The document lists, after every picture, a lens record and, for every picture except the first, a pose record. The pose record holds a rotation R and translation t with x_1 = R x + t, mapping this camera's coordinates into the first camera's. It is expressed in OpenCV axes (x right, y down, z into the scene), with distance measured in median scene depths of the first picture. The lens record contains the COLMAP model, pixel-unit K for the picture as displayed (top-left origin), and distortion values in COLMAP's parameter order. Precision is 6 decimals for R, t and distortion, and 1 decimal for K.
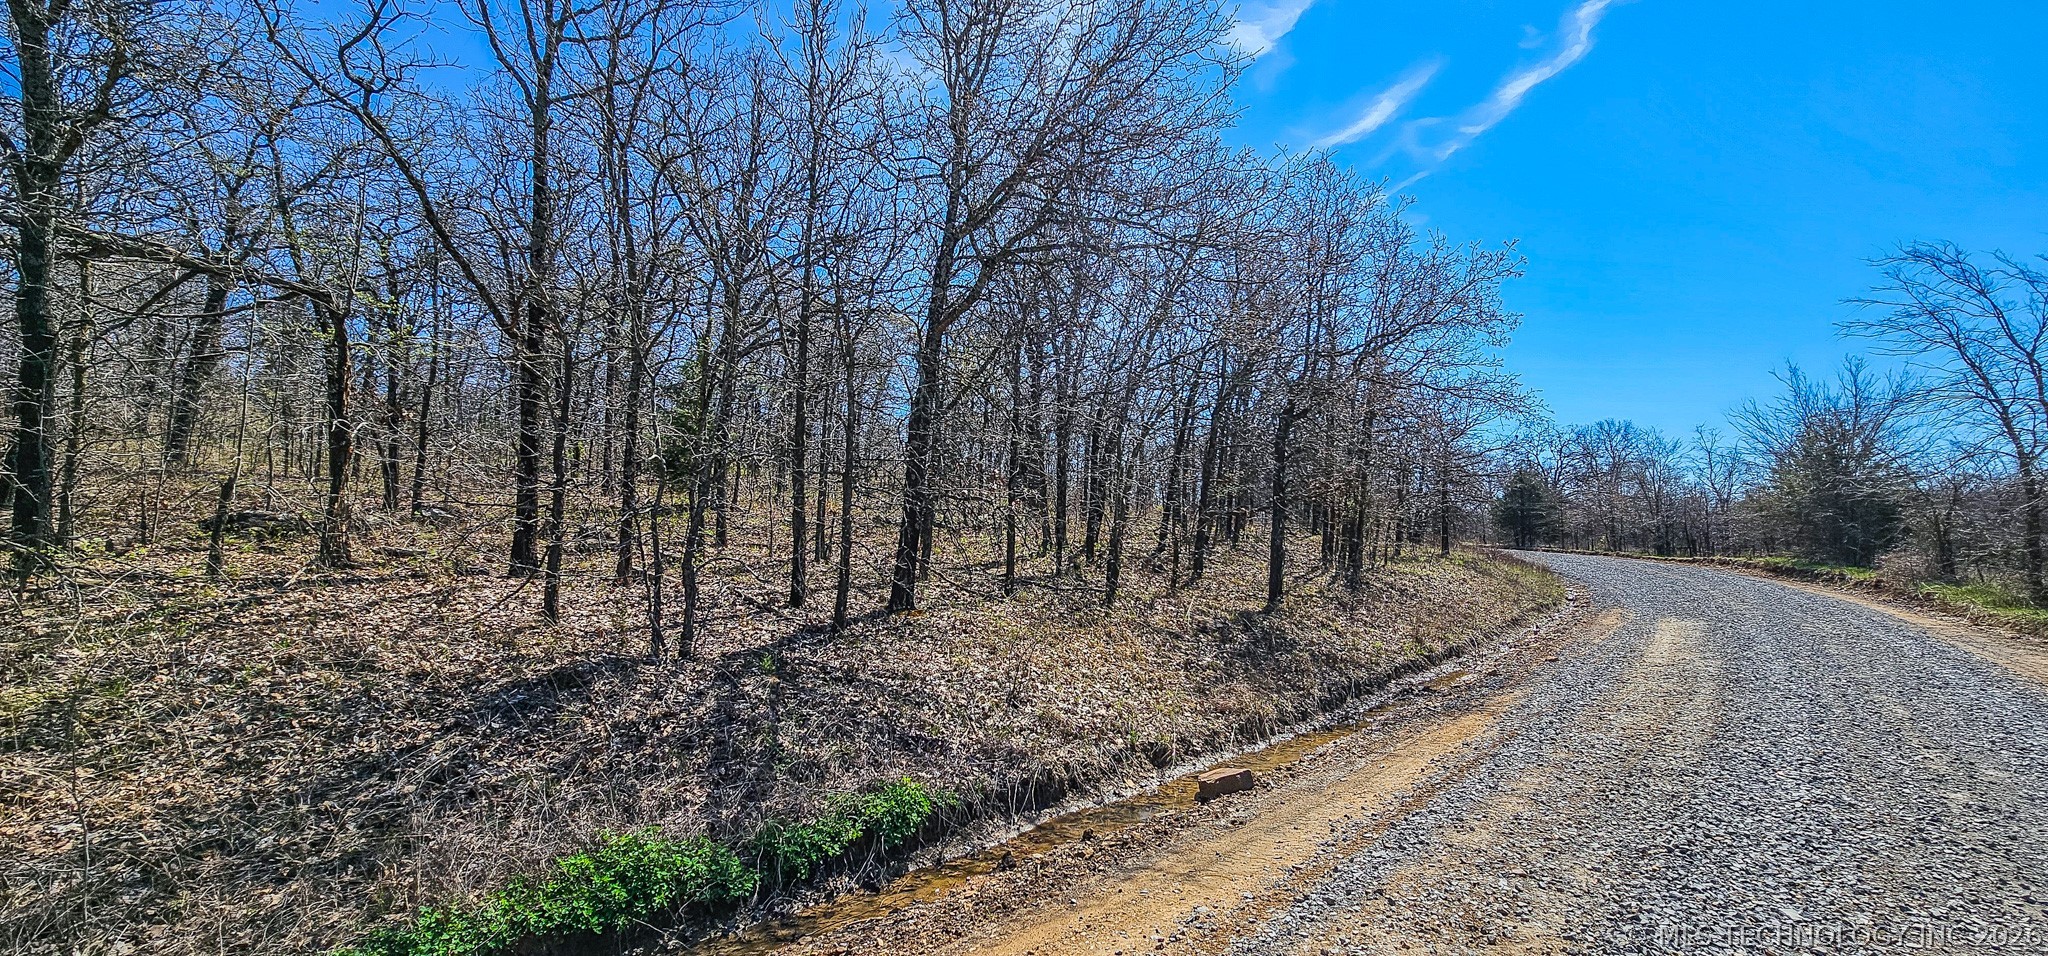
lens RADIAL K [[853.9, 0, 1022.1], [0, 853.9, 480.3], [0, 0, 1]] dist [-0.006986, 0.003823]
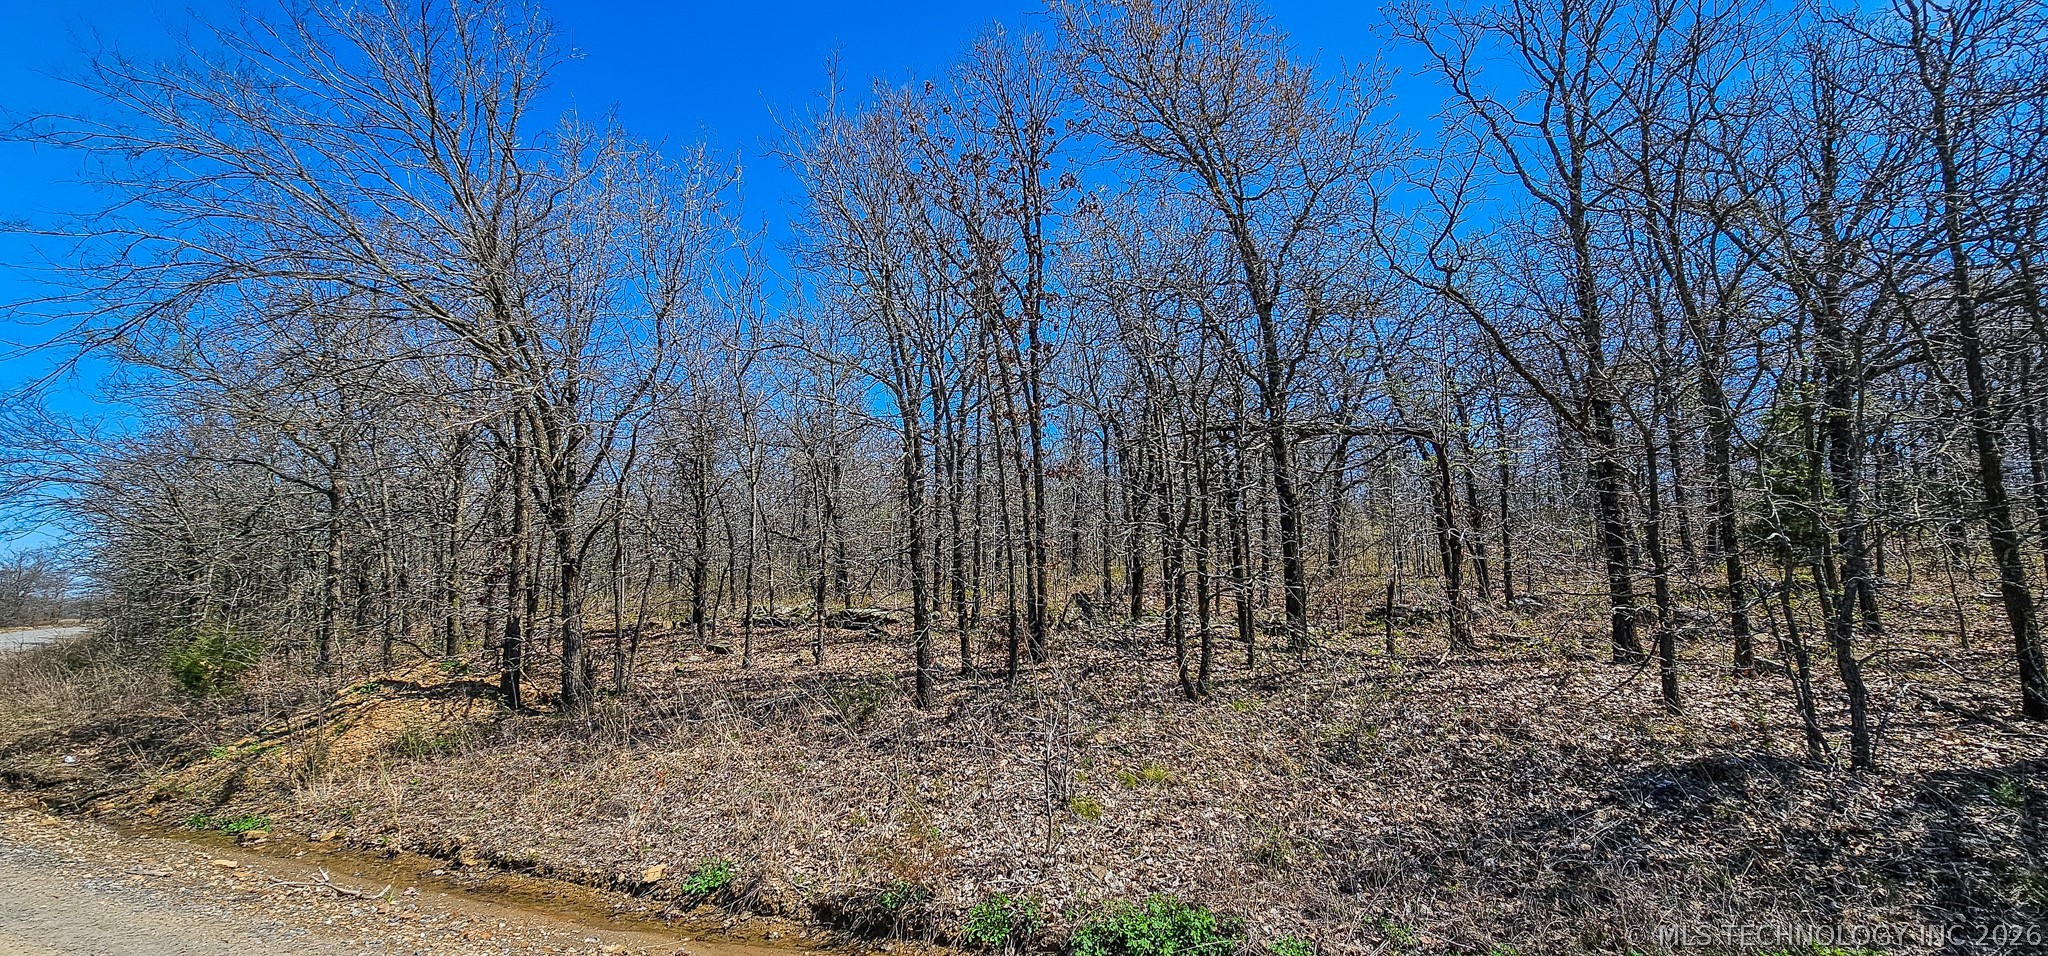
lens RADIAL K [[853.9, 0, 1017.7], [0, 853.9, 483.2], [0, 0, 1]] dist [-0.006986, 0.003823]
pose [[0.446226, -0.149531, -0.882339, 0.021794], [0.066503, 0.988756, -0.133934, -0.015988], [0.892446, 0.001087, 0.451153, -0.147576]]
